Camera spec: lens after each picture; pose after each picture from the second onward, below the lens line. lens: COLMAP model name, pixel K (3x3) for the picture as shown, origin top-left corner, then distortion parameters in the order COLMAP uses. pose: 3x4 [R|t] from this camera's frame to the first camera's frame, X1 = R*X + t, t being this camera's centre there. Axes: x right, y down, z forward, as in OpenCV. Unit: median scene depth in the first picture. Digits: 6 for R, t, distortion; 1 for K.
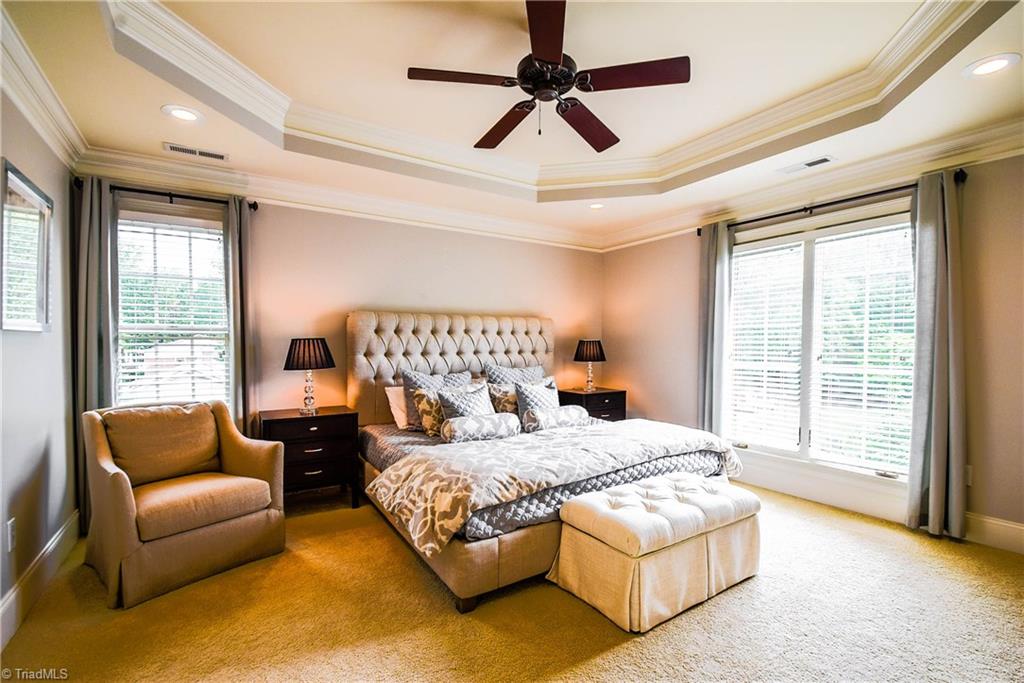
lens RADIAL K [[474.7, 0, 513.2], [0, 474.7, 345.8], [0, 0, 1]] dist [0.005148, -0.009632]
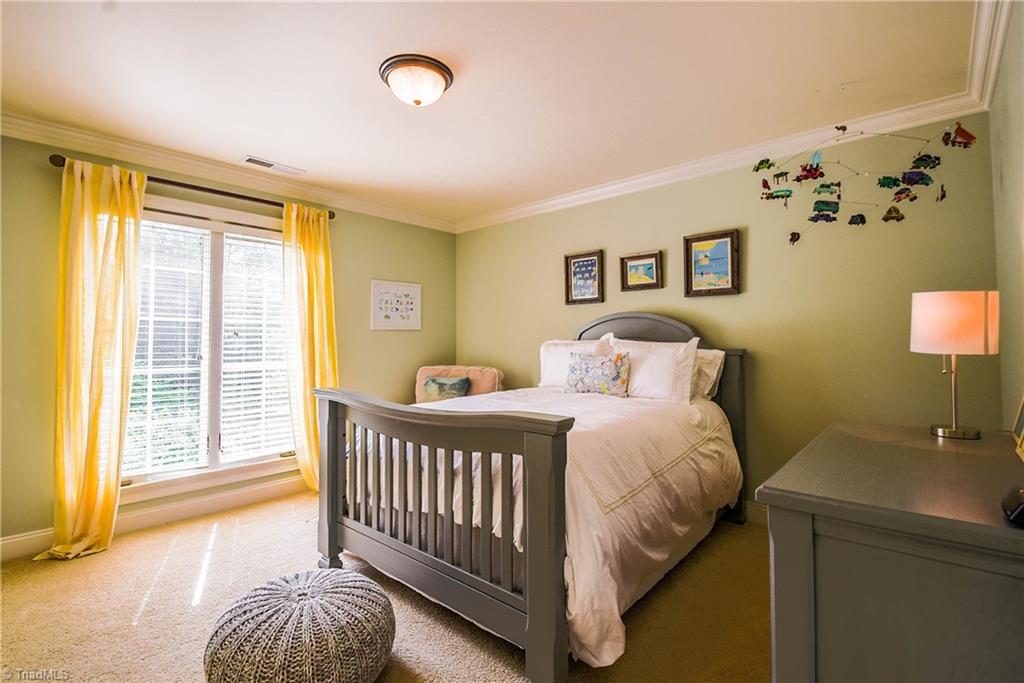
lens RADIAL K [[474.7, 0, 512.3], [0, 474.7, 340.2], [0, 0, 1]] dist [0.005148, -0.009632]
pose [[-0.267284, 0.009205, 0.963574, -0.443152], [0.005012, 0.999954, -0.008163, 0.003327], [-0.963605, 0.002648, -0.267318, 0.702752]]
